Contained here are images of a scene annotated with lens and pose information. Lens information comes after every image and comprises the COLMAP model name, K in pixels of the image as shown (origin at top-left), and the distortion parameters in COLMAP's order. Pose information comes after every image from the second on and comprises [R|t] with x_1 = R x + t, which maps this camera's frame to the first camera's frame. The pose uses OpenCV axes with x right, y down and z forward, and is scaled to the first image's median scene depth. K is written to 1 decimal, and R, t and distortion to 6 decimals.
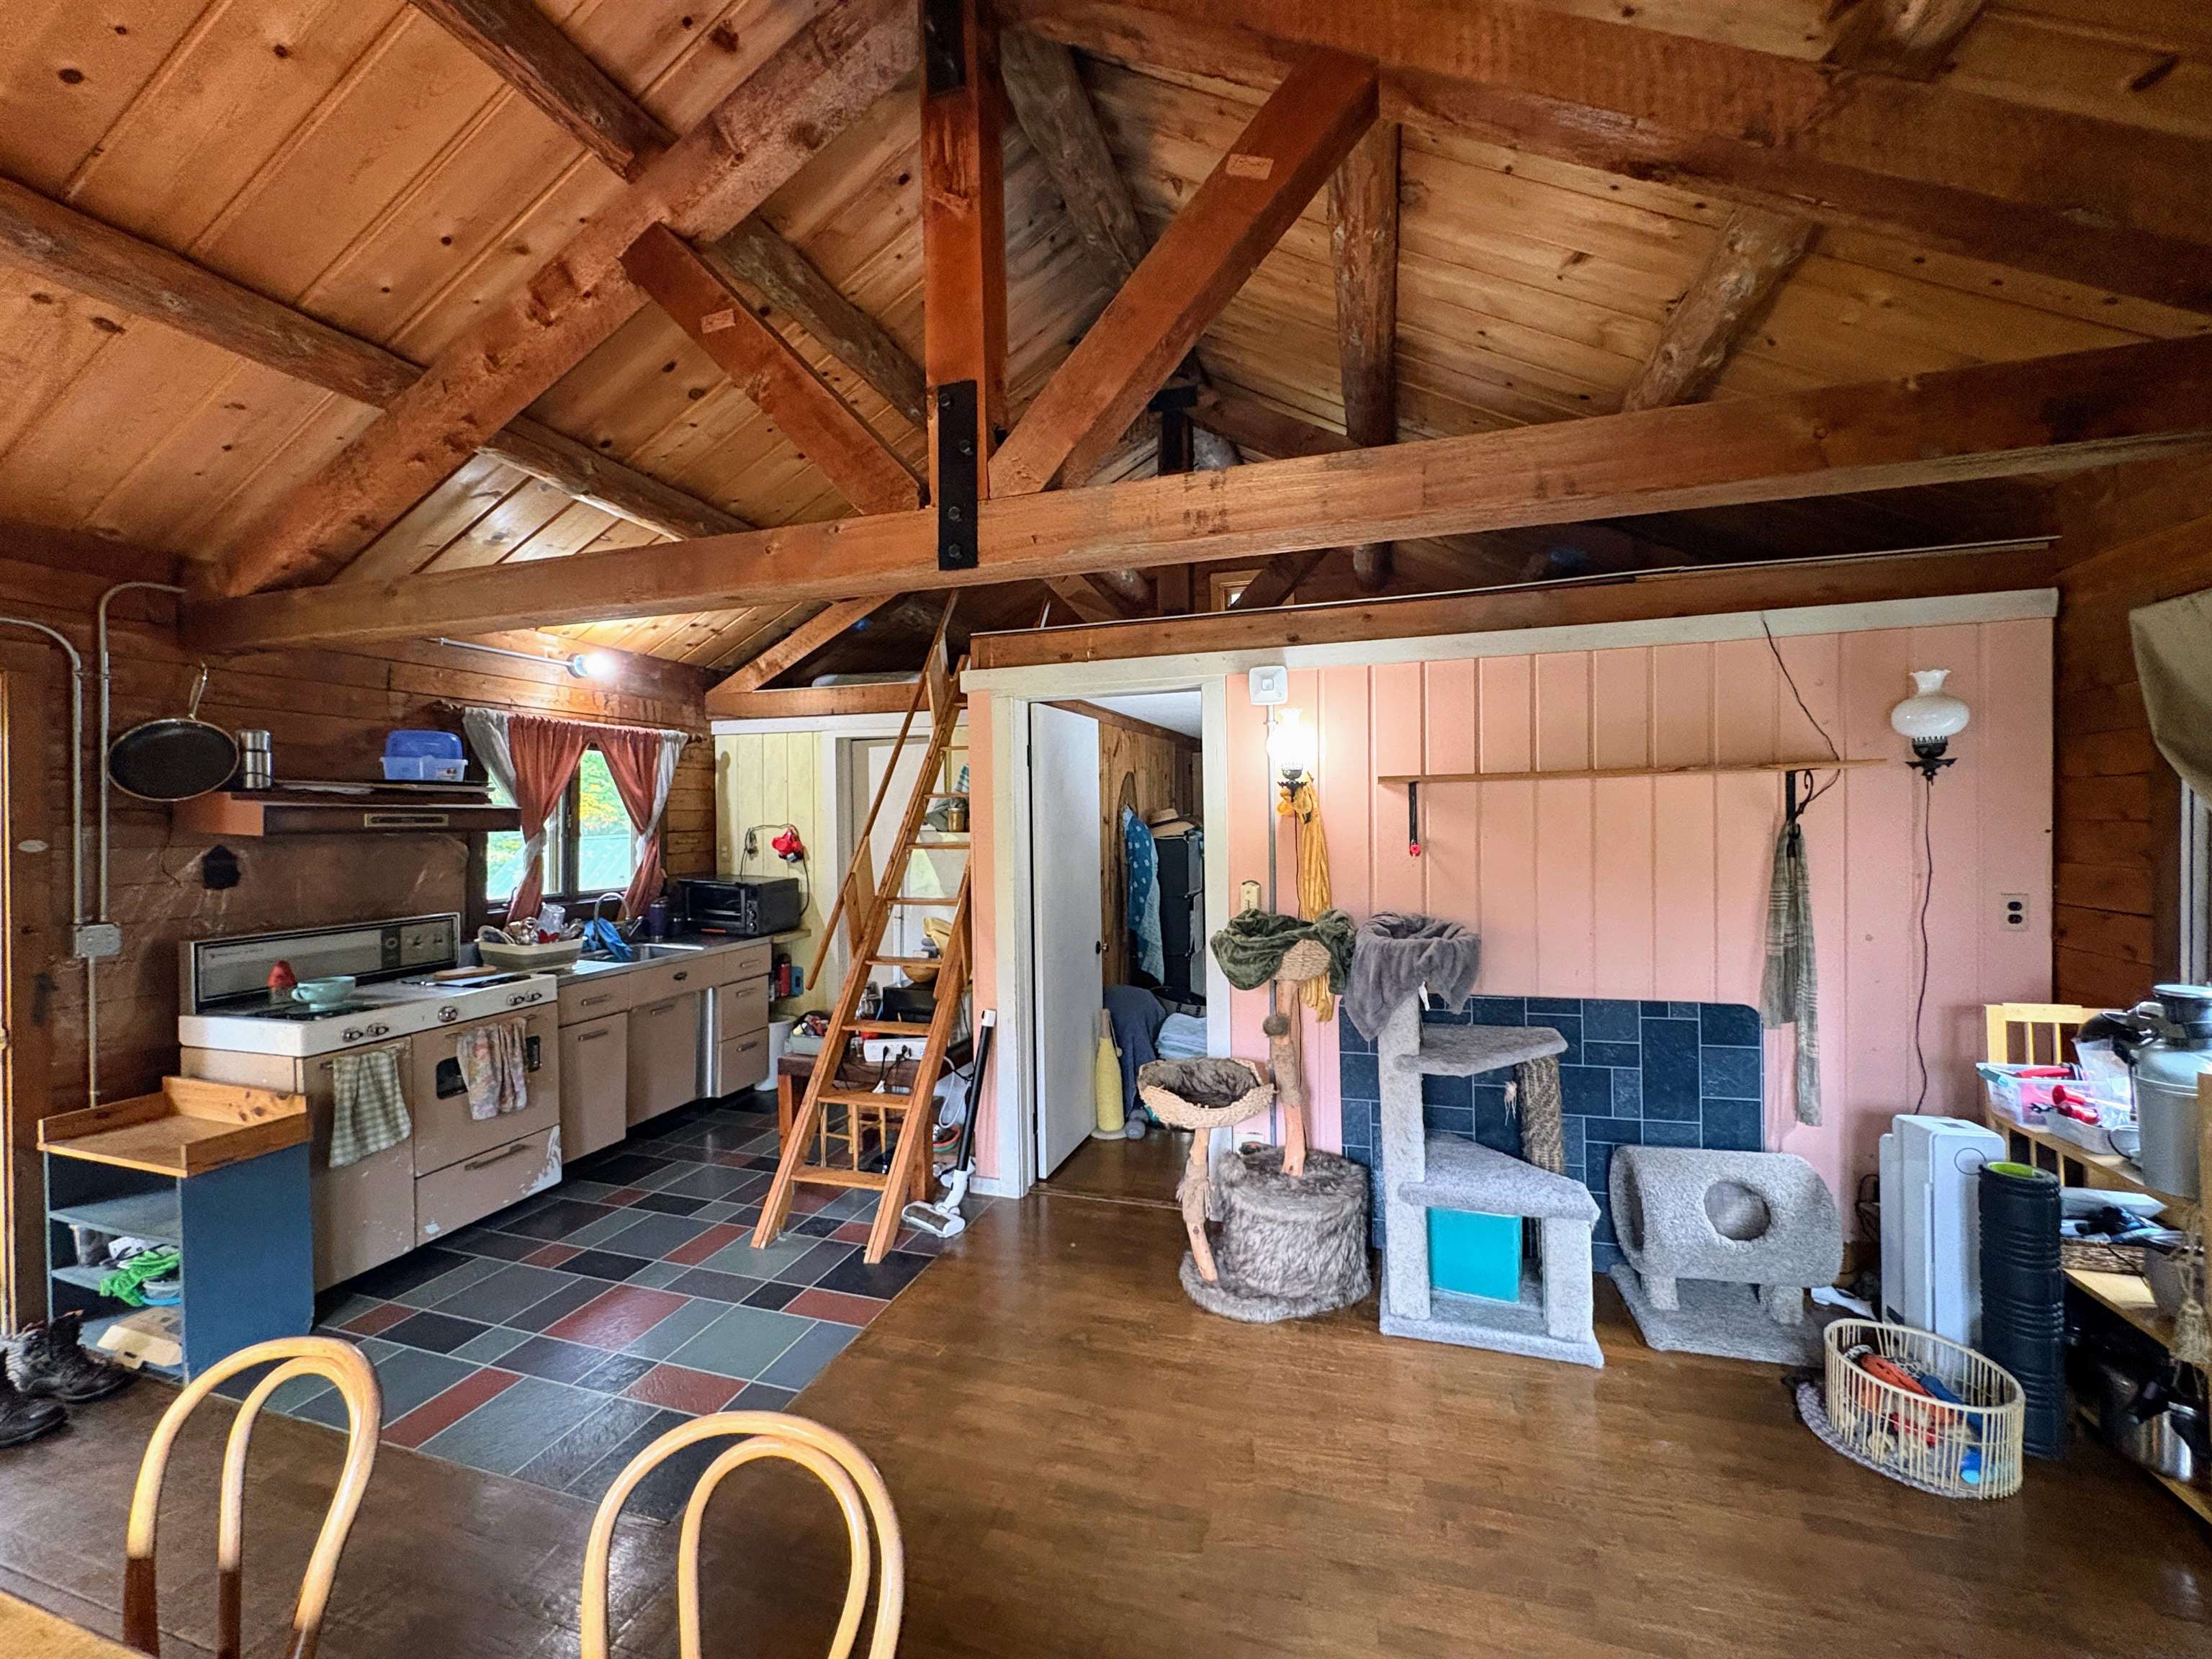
lens RADIAL K [[882.6, 0, 1107.1], [0, 882.6, 824.9], [0, 0, 1]] dist [-0.001106, -0.000449]
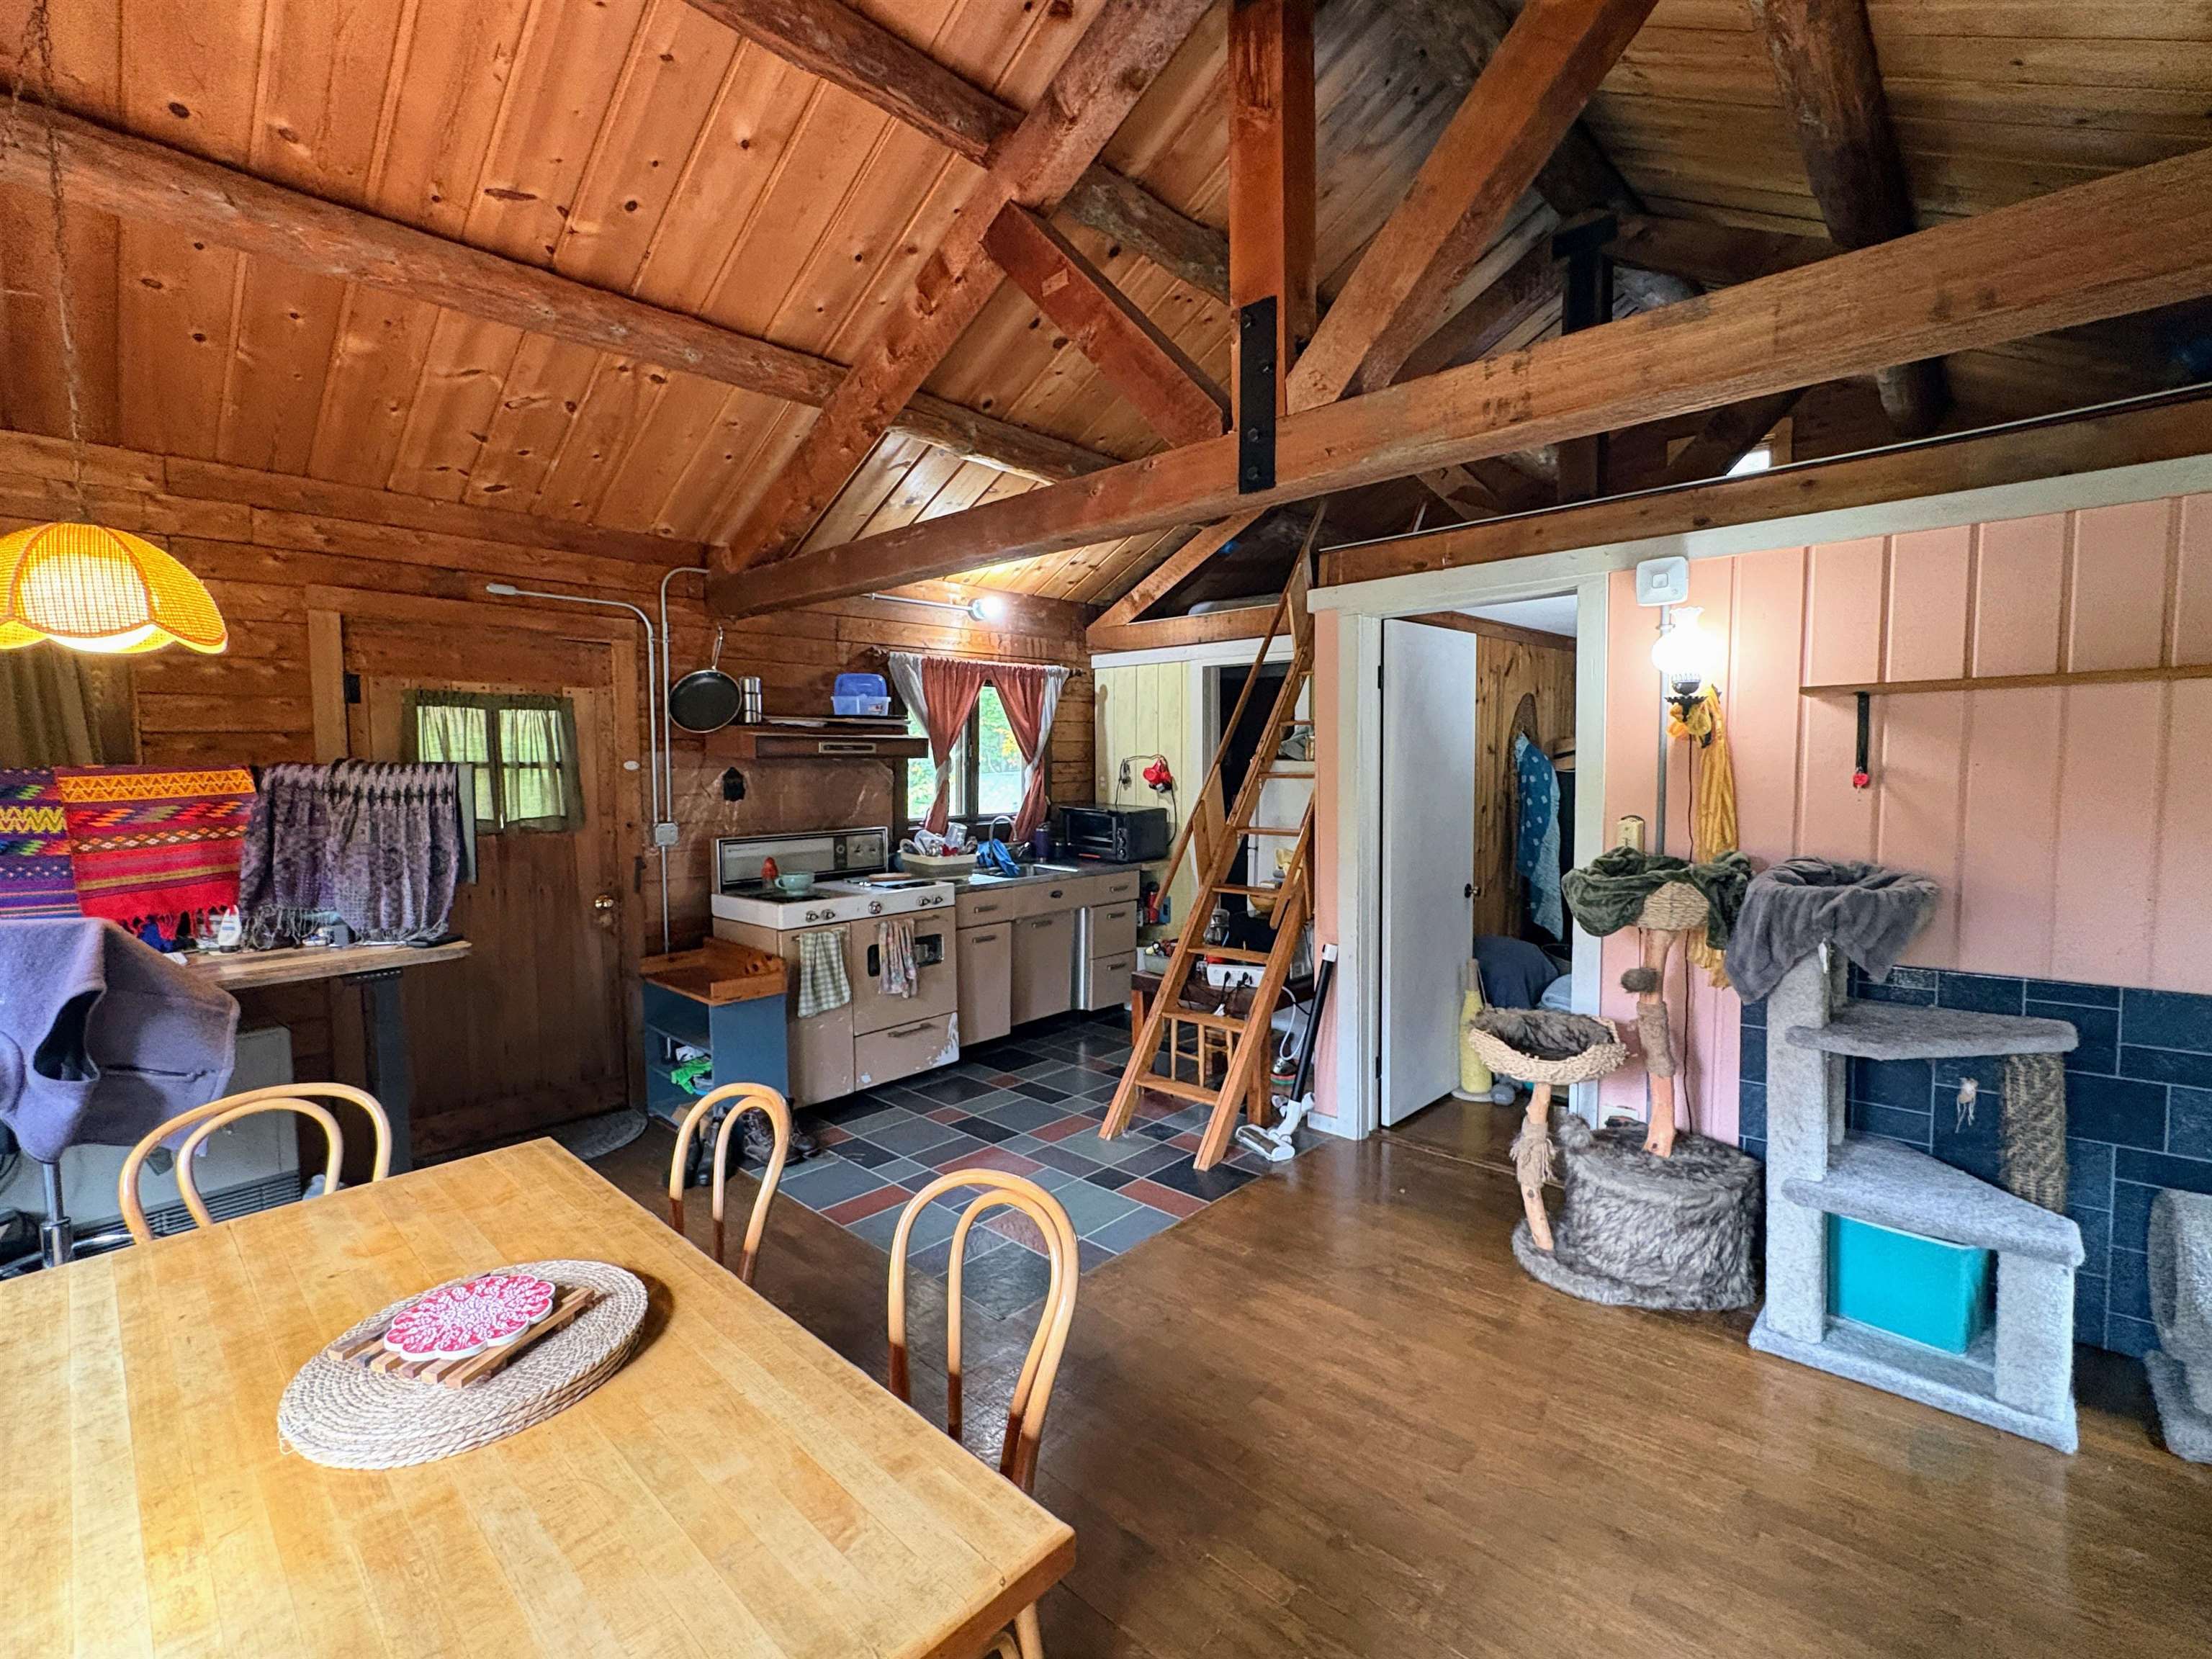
lens RADIAL K [[988.9, 0, 1101.7], [0, 988.9, 824.8], [0, 0, 1]] dist [-0.002154, -0.000031]
pose [[0.900665, 0.030145, -0.433467, 0.130418], [-0.003709, 0.998088, 0.061705, 0.017276], [0.434499, -0.053968, 0.899054, -0.088430]]
